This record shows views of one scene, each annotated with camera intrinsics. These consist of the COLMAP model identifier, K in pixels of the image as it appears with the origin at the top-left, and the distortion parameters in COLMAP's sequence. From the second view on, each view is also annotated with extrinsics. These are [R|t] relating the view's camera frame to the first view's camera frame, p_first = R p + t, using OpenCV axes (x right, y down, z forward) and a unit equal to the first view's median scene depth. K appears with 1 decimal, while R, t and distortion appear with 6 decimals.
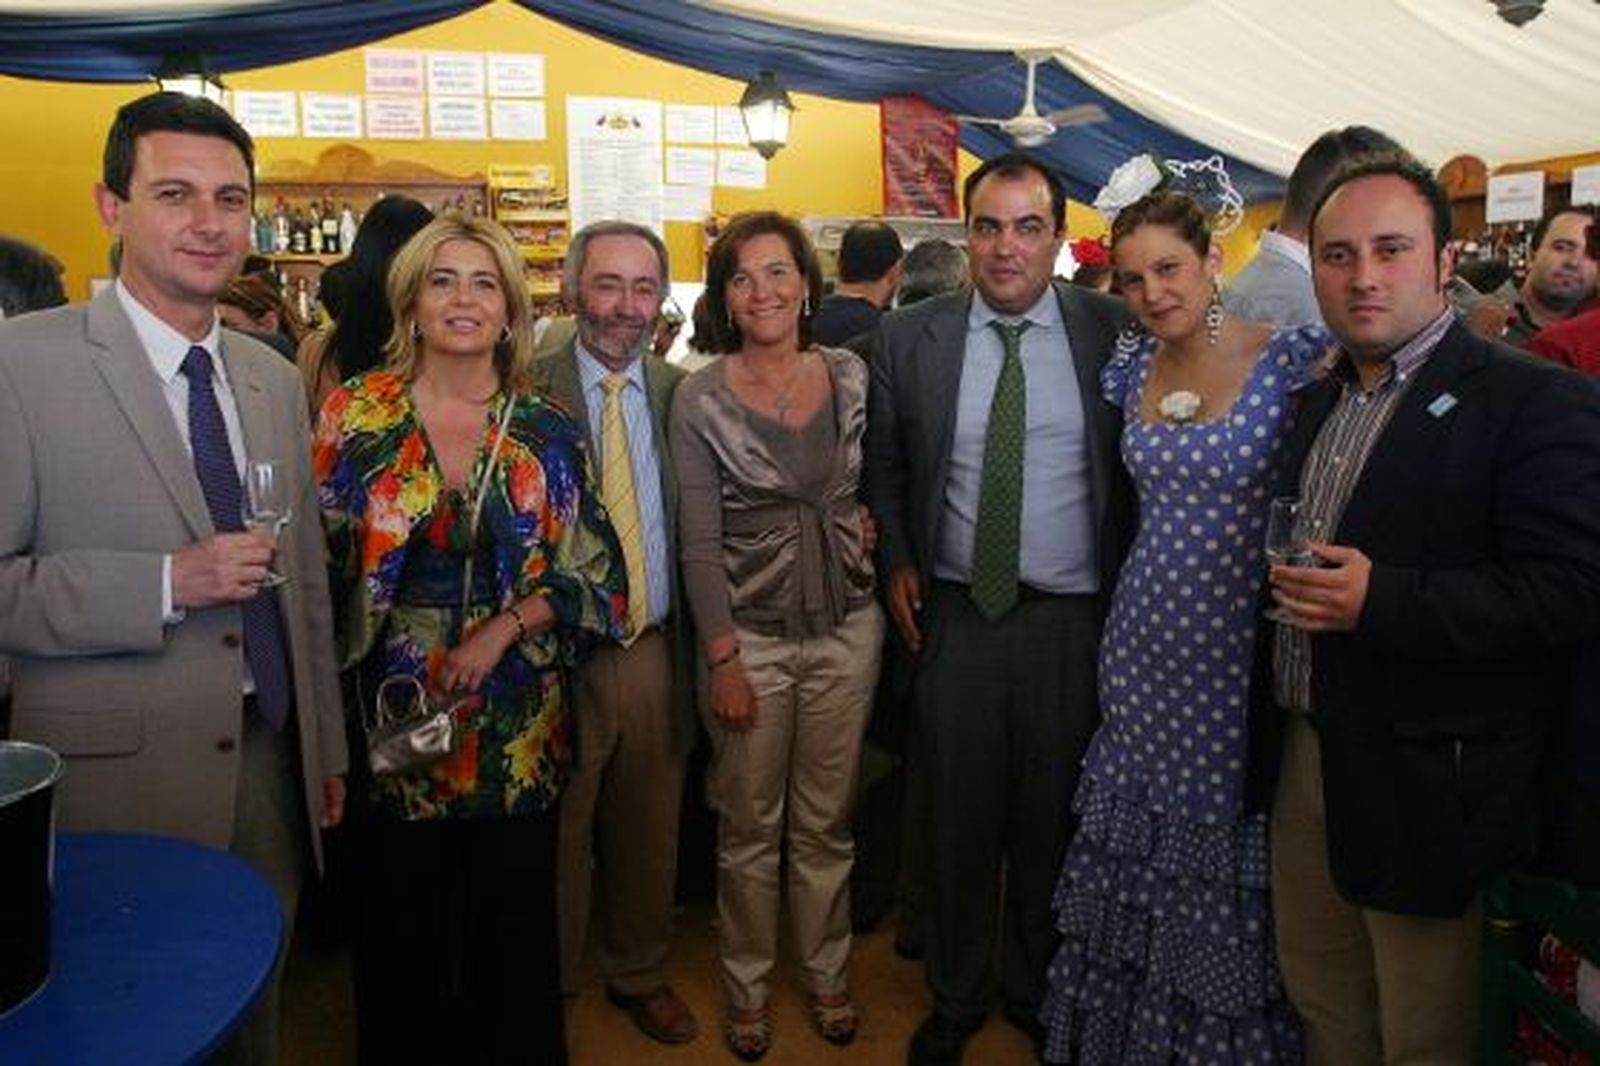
lens RADIAL K [[1143.2, 0, 800.0], [0, 1143.2, 533.0], [0, 0, 1]] dist [-0.097315, 0.045892]
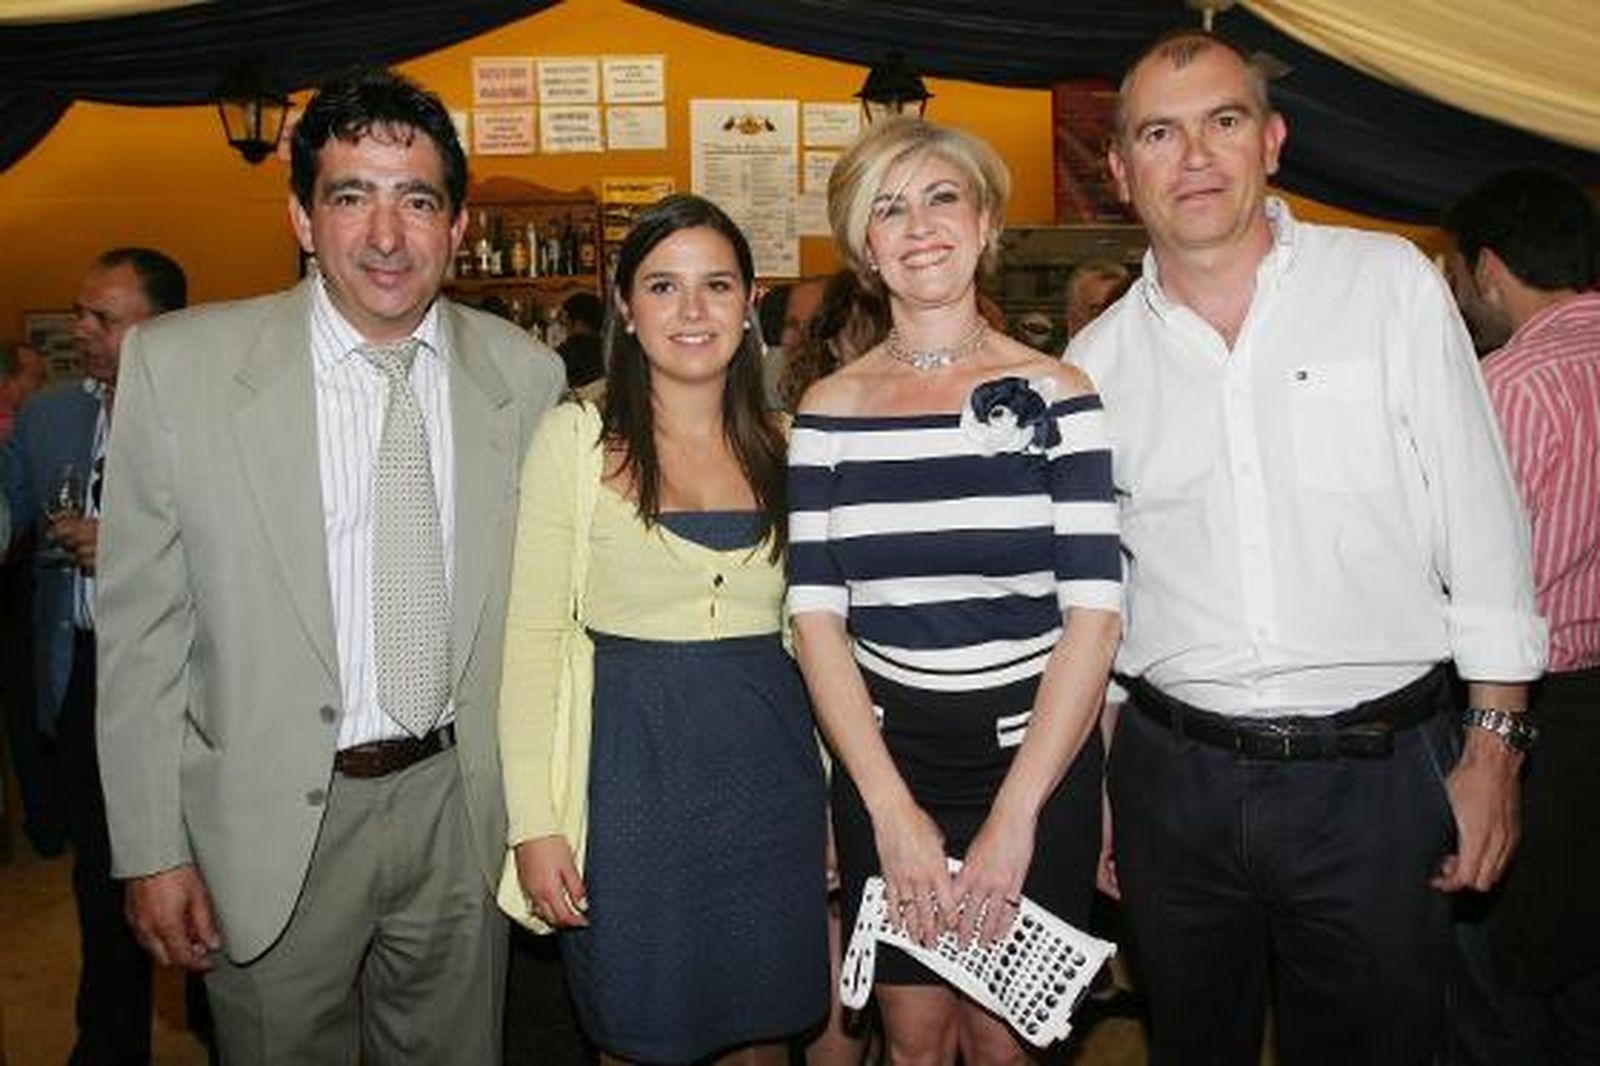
lens RADIAL K [[1143.2, 0, 800.0], [0, 1143.2, 533.0], [0, 0, 1]] dist [-0.097315, 0.045892]
pose [[0.964838, 0.035397, -0.260450, 0.125970], [-0.041932, 0.998929, -0.019574, -0.031928], [0.259478, 0.029807, 0.965289, 0.174771]]
